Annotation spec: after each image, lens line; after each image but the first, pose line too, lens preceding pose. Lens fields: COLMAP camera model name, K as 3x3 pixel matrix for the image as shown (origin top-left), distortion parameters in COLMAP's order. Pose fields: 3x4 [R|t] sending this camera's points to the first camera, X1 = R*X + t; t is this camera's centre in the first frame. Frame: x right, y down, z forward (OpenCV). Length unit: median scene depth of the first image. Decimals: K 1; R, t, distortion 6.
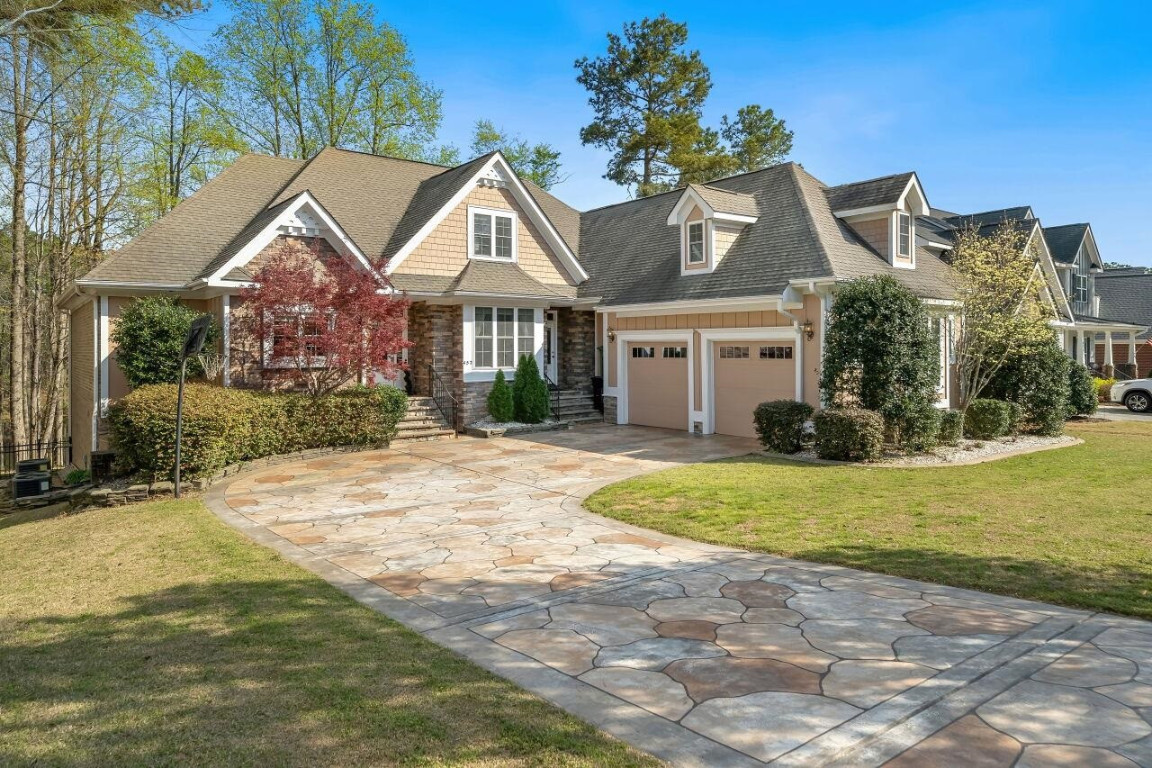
lens RADIAL K [[765.0, 0, 576.3], [0, 765.0, 350.6], [0, 0, 1]] dist [0.004398, -0.091427]
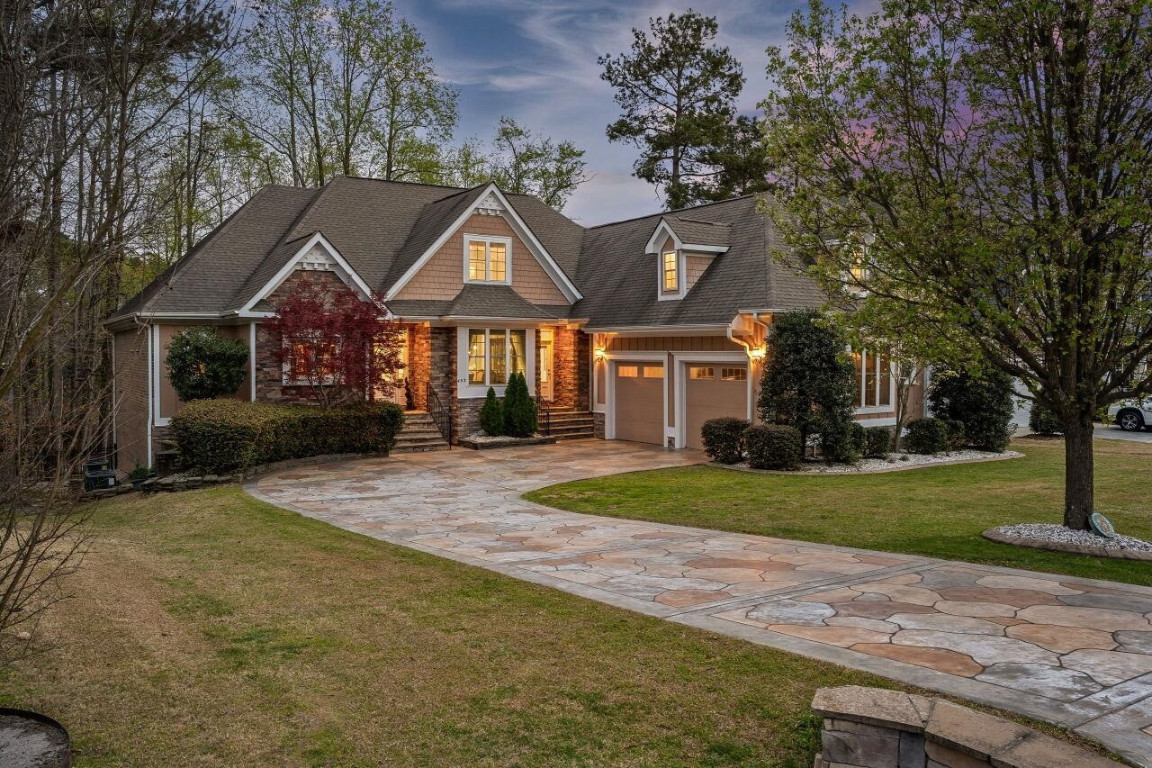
lens RADIAL K [[947.2, 0, 576.0], [0, 947.2, 370.4], [0, 0, 1]] dist [-0.160971, 0.001300]
pose [[0.997277, 0.005042, -0.073571, 0.114541], [-0.003836, 0.999856, 0.016515, -0.020699], [0.073644, -0.016188, 0.997153, -0.312962]]
